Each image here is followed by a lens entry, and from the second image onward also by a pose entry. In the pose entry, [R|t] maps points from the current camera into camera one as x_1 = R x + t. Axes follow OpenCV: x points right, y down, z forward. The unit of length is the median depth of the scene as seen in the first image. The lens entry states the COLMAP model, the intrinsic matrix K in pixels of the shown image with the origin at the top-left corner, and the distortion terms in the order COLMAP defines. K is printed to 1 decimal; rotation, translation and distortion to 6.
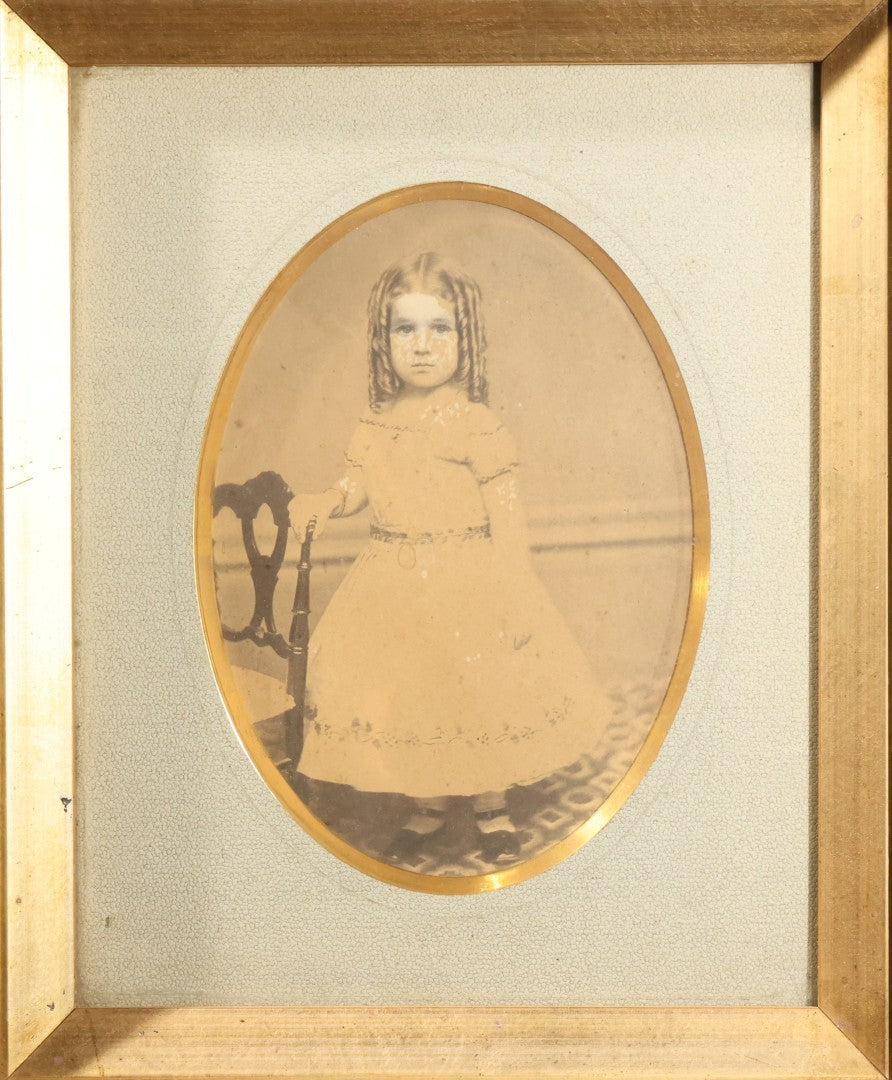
lens RADIAL K [[3574.0, 0, 483.6], [0, 3574.0, 545.8], [0, 0, 1]] dist [0.215776, 0.000000]
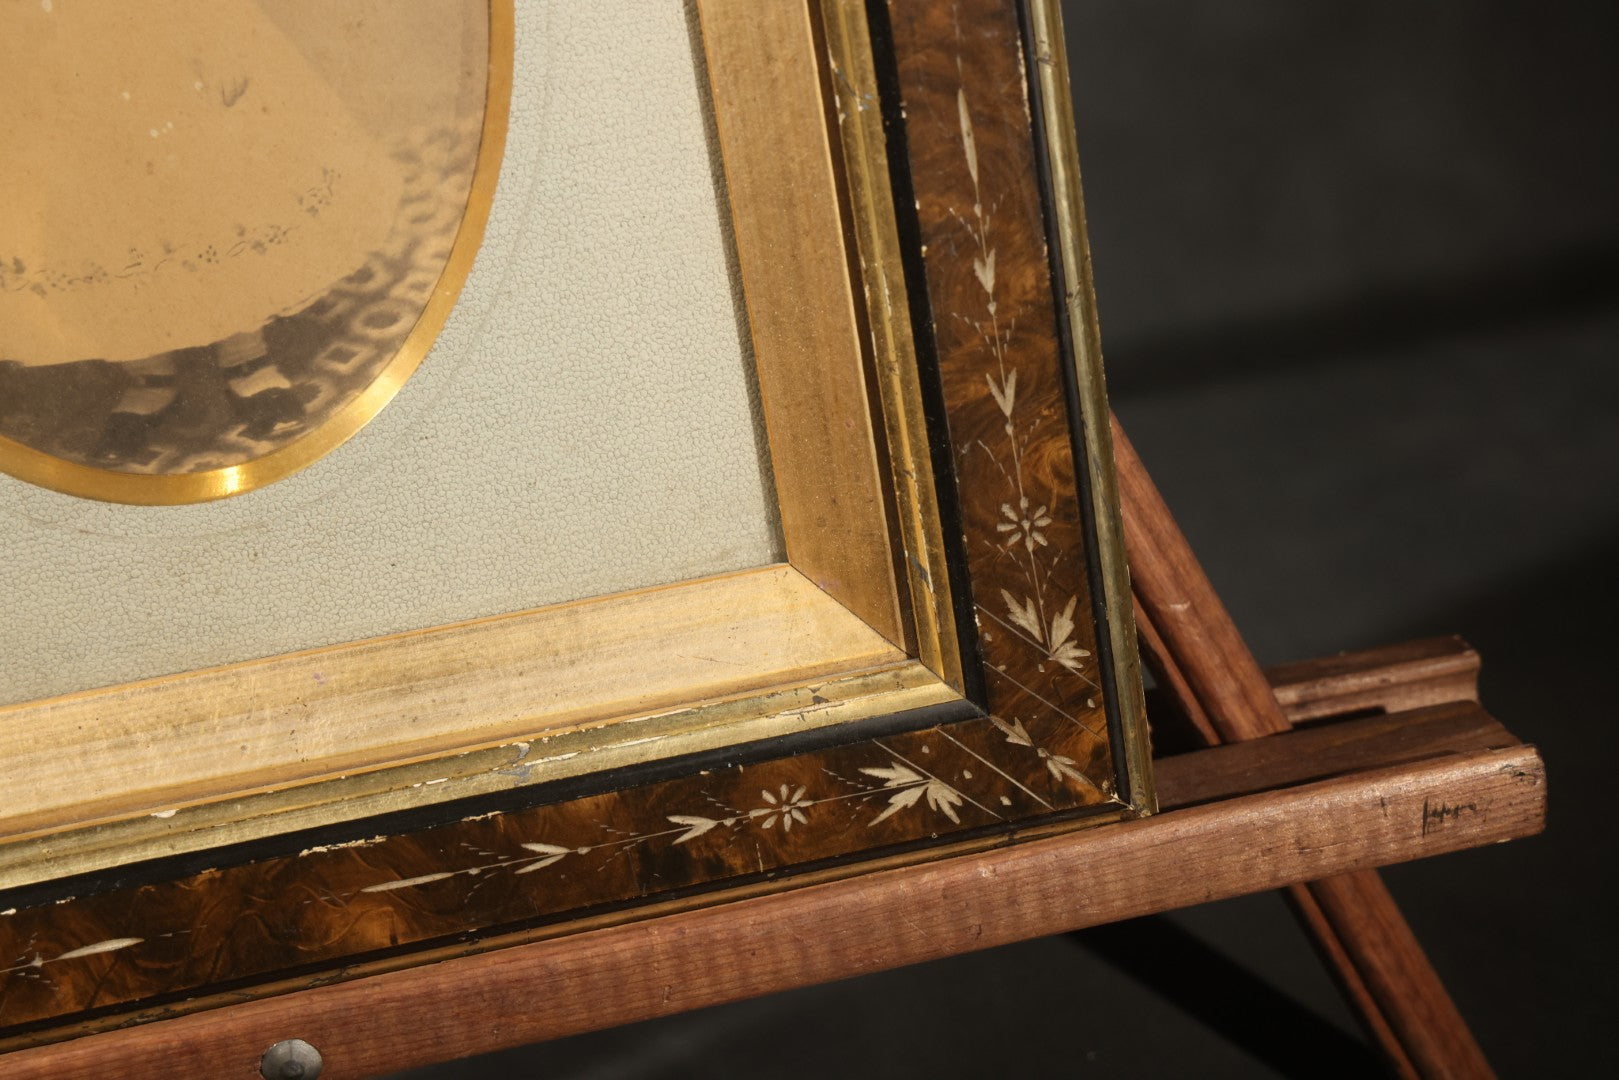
lens RADIAL K [[2414.2, 0, 822.9], [0, 2414.2, 519.5], [0, 0, 1]] dist [0.111144, 0.000000]
pose [[0.980448, -0.179381, 0.080901, 0.063883], [0.153795, 0.954994, 0.253640, 0.005951], [-0.122758, -0.236238, 0.963910, 0.560175]]
